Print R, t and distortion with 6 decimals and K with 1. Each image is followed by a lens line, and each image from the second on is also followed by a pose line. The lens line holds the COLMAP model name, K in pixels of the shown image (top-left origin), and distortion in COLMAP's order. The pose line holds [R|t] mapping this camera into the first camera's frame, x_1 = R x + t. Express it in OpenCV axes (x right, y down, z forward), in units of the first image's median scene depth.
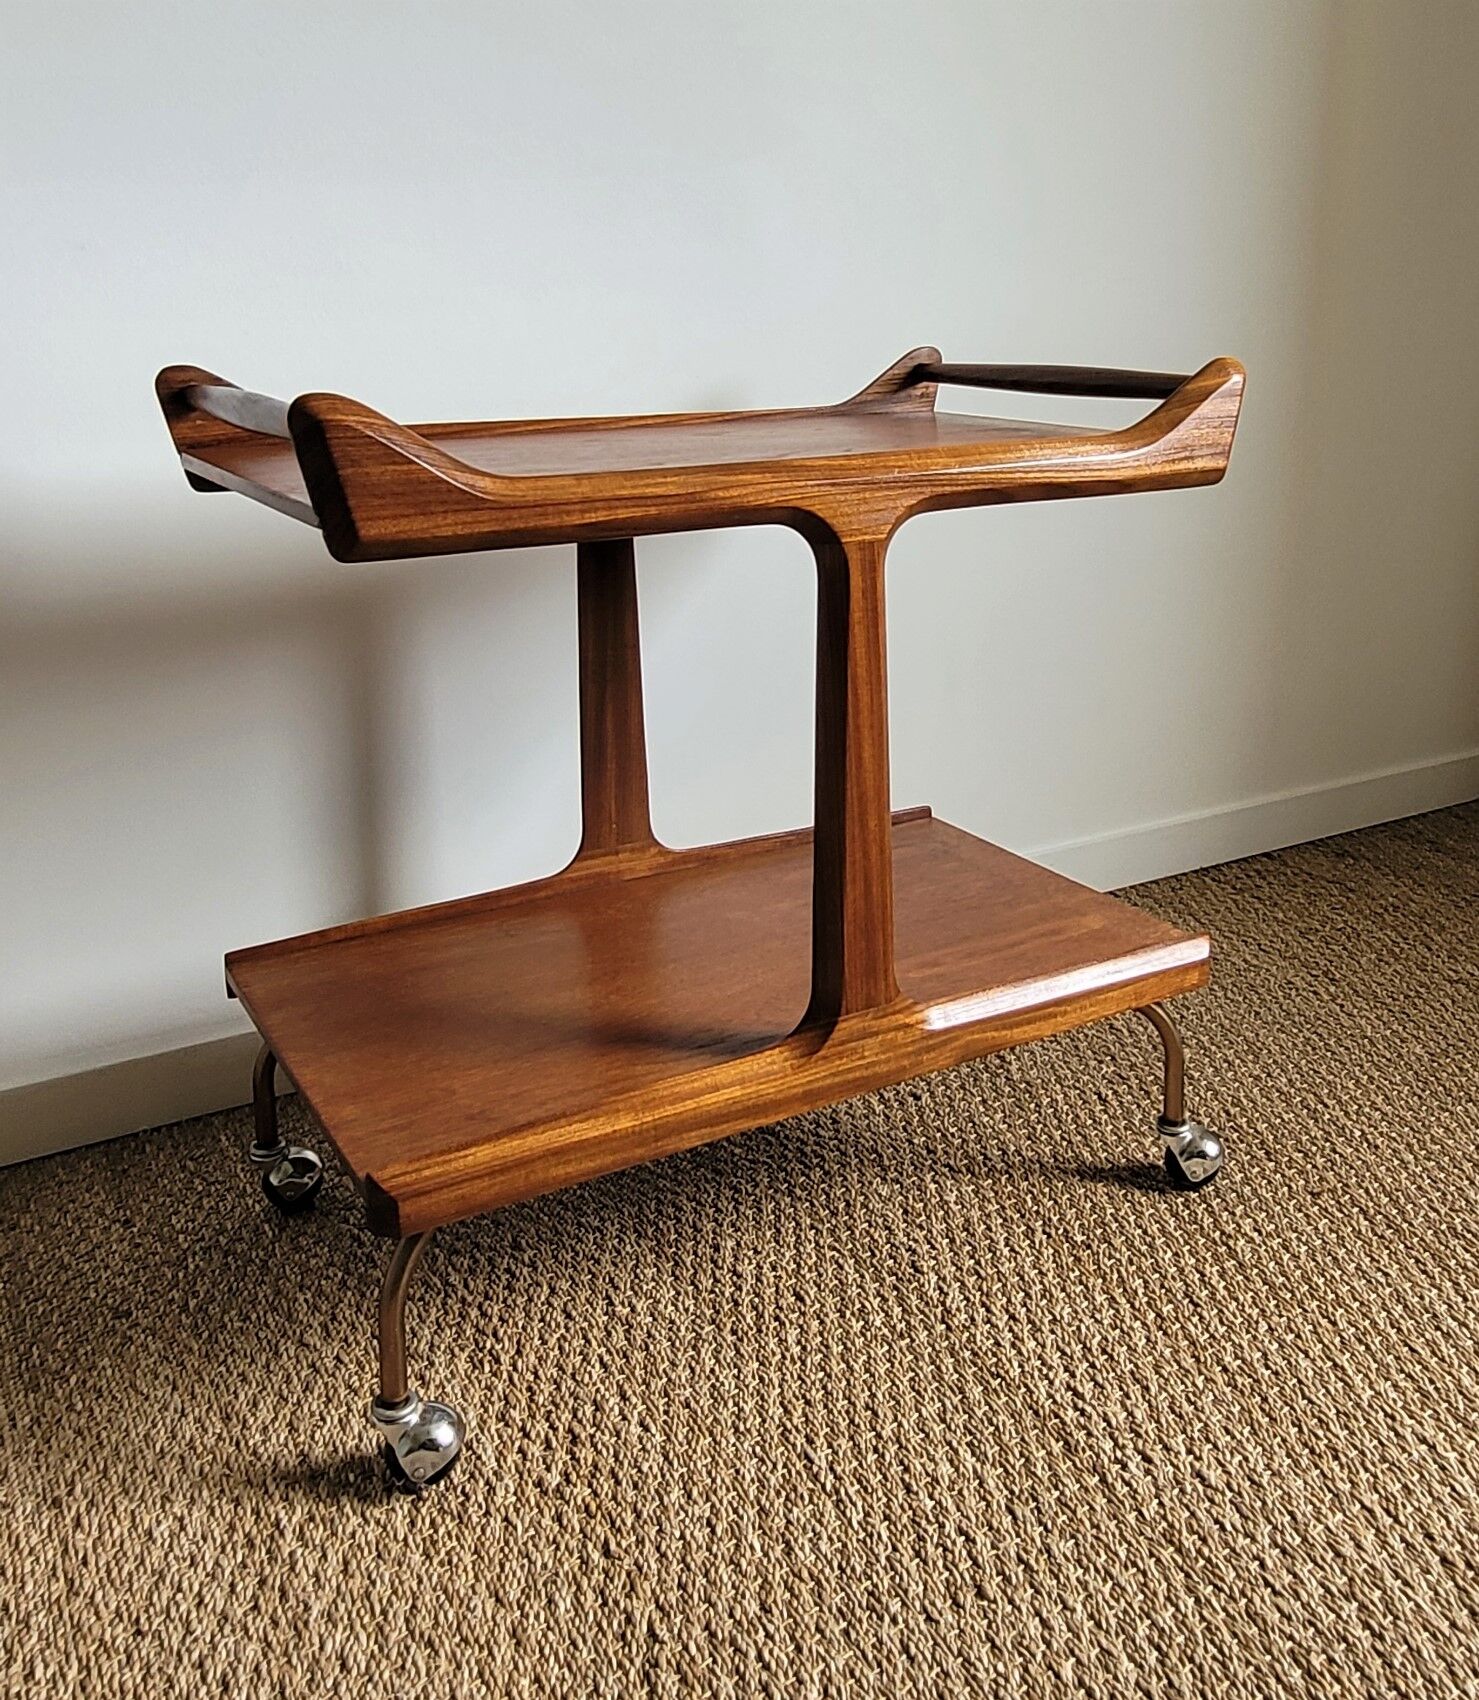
lens RADIAL K [[1586.3, 0, 806.4], [0, 1586.3, 813.7], [0, 0, 1]] dist [0.000362, -0.006969]
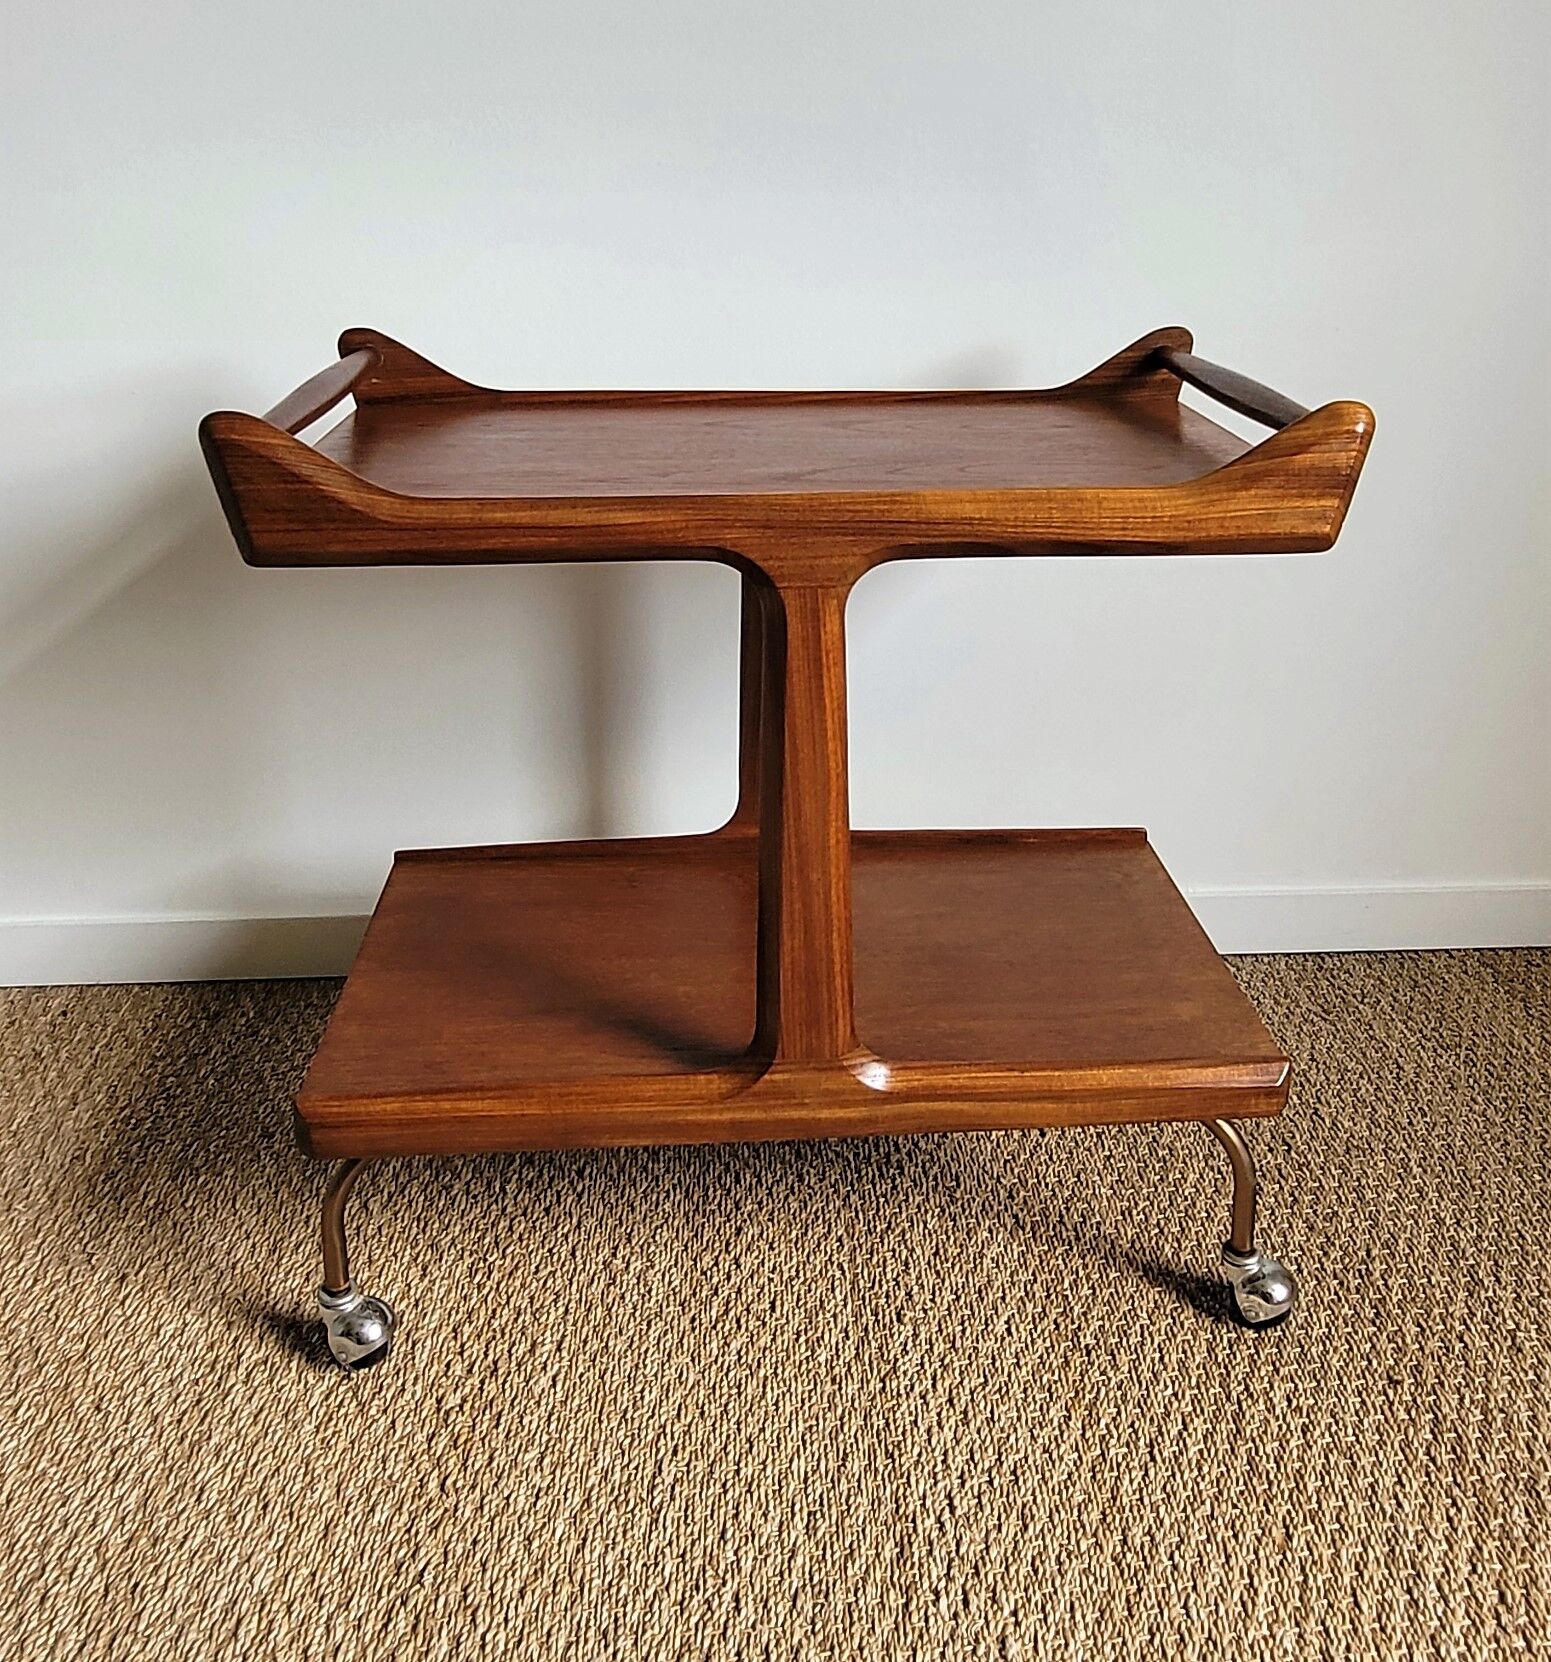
lens RADIAL K [[1580.5, 0, 794.5], [0, 1580.5, 824.1], [0, 0, 1]] dist [0.000426, -0.000424]
pose [[0.886822, 0.195845, -0.418560, 0.412391], [-0.152548, 0.979048, 0.134889, -0.147396], [0.436207, -0.055772, 0.898116, 0.140679]]
